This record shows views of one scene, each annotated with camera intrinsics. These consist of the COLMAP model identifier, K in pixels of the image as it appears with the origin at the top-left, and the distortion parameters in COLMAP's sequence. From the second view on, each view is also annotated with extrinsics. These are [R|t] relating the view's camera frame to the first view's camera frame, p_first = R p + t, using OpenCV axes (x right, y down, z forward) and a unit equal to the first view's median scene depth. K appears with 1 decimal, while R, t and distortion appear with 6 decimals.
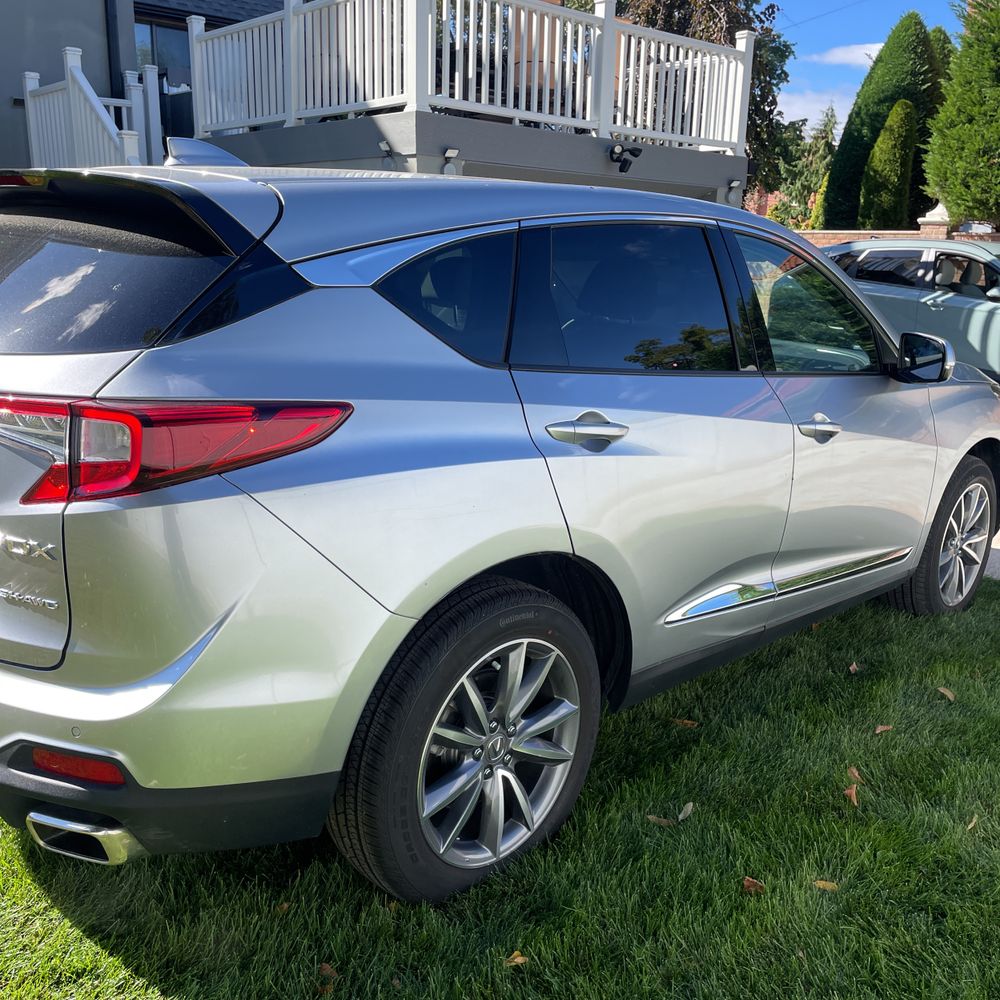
lens RADIAL K [[1003.6, 0, 513.9], [0, 1003.6, 493.4], [0, 0, 1]] dist [0.095008, -0.135053]
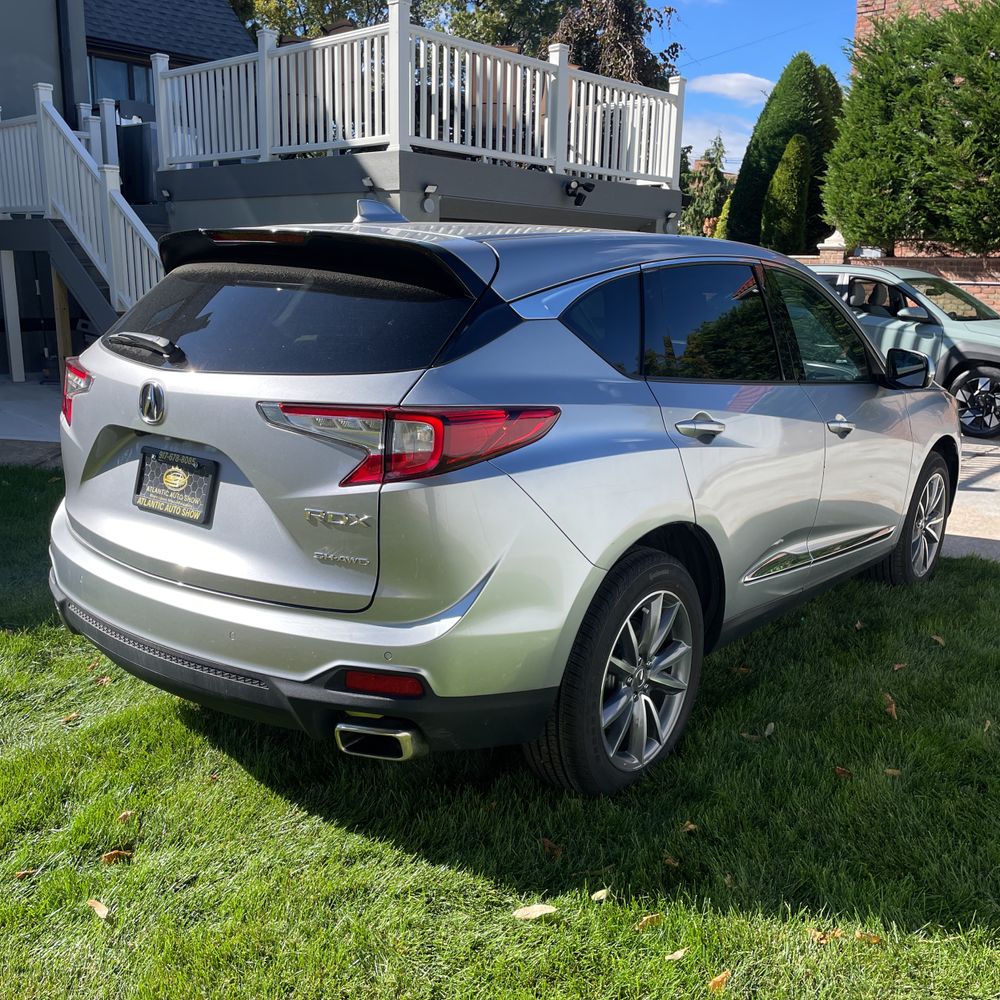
lens RADIAL K [[1003.6, 0, 513.9], [0, 1003.6, 493.4], [0, 0, 1]] dist [0.095008, -0.135053]
pose [[0.994357, -0.027216, 0.102536, -0.091856], [0.029241, 0.999405, -0.018293, 0.011762], [-0.101977, 0.021189, 0.994561, -0.077475]]
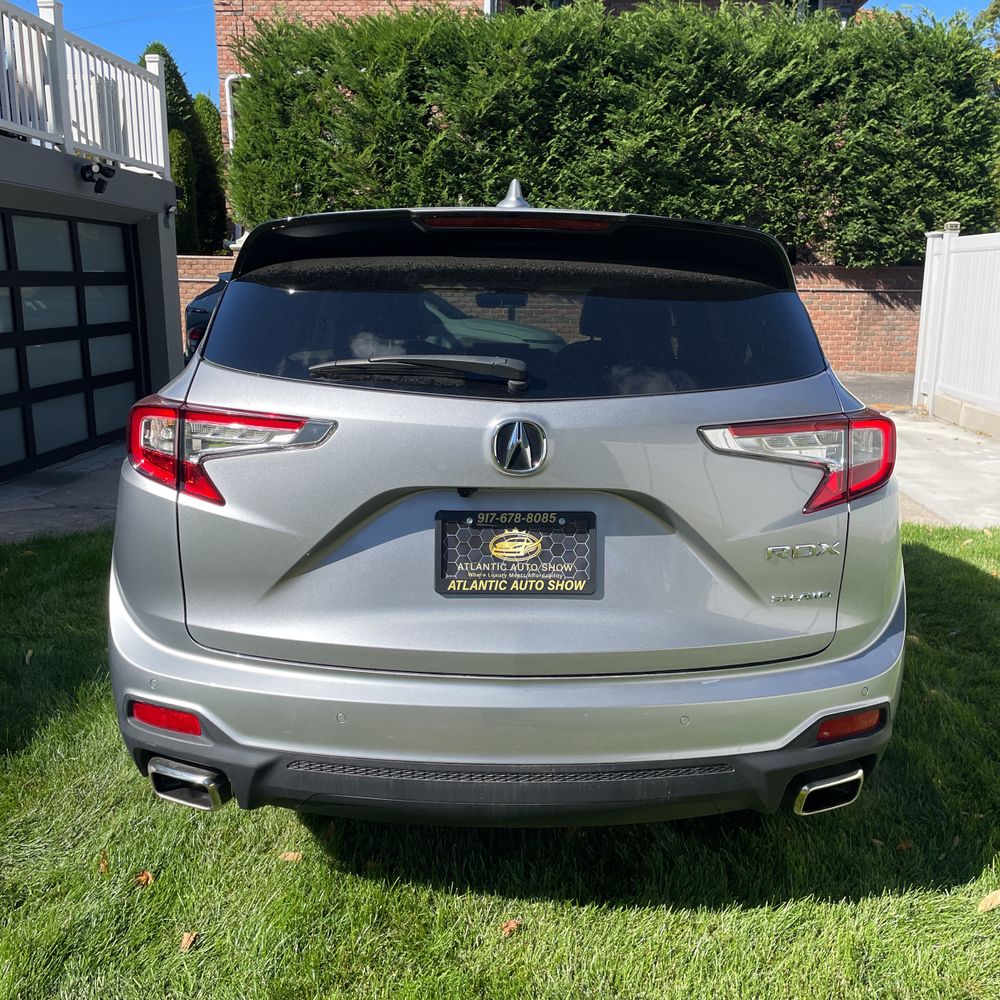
lens RADIAL K [[1008.3, 0, 528.5], [0, 1008.3, 498.9], [0, 0, 1]] dist [0.087715, -0.126231]
pose [[0.700944, -0.166454, 0.693520, -0.353648], [0.177678, 0.982481, 0.056229, -0.029780], [-0.690730, 0.083810, 0.718240, 0.094887]]
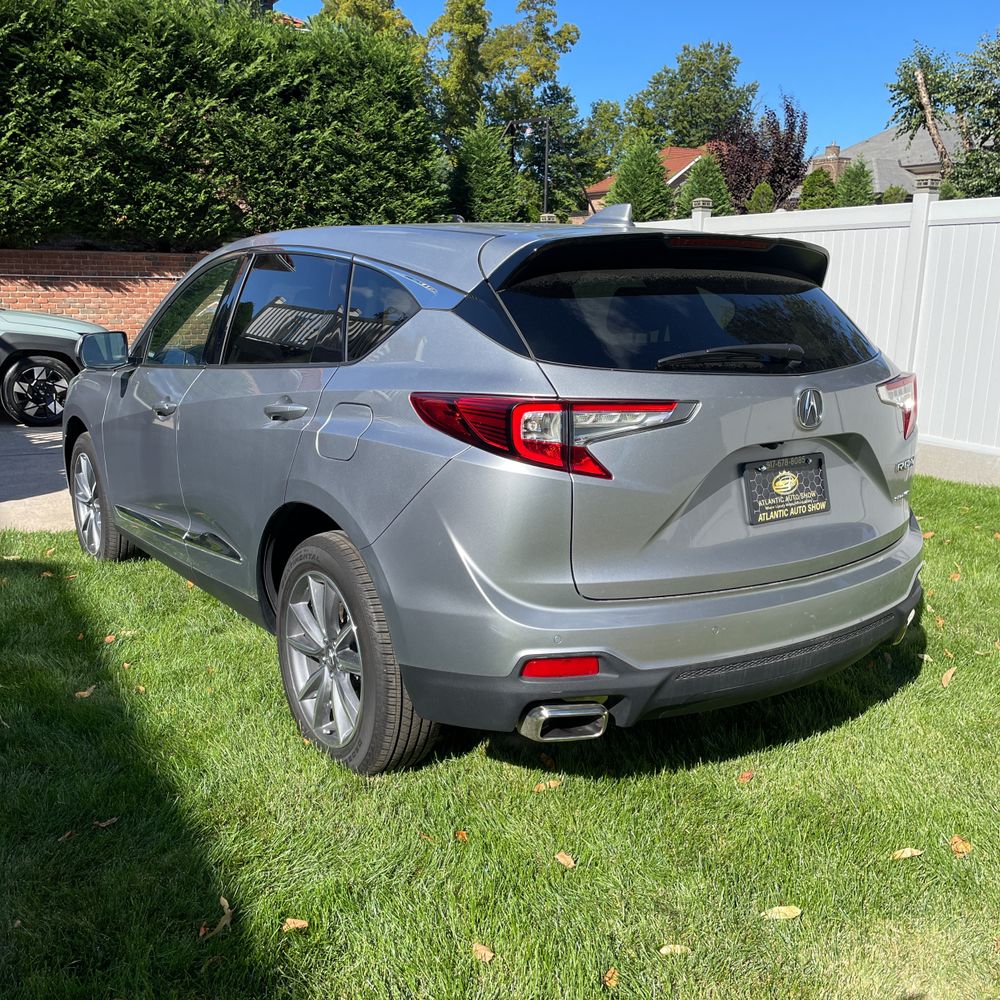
lens RADIAL K [[1003.6, 0, 513.9], [0, 1003.6, 493.4], [0, 0, 1]] dist [0.095008, -0.135053]
pose [[0.185476, -0.231525, 0.954984, -0.537842], [0.232287, 0.954634, 0.186326, -0.089677], [-0.954799, 0.187272, 0.230842, 0.299406]]
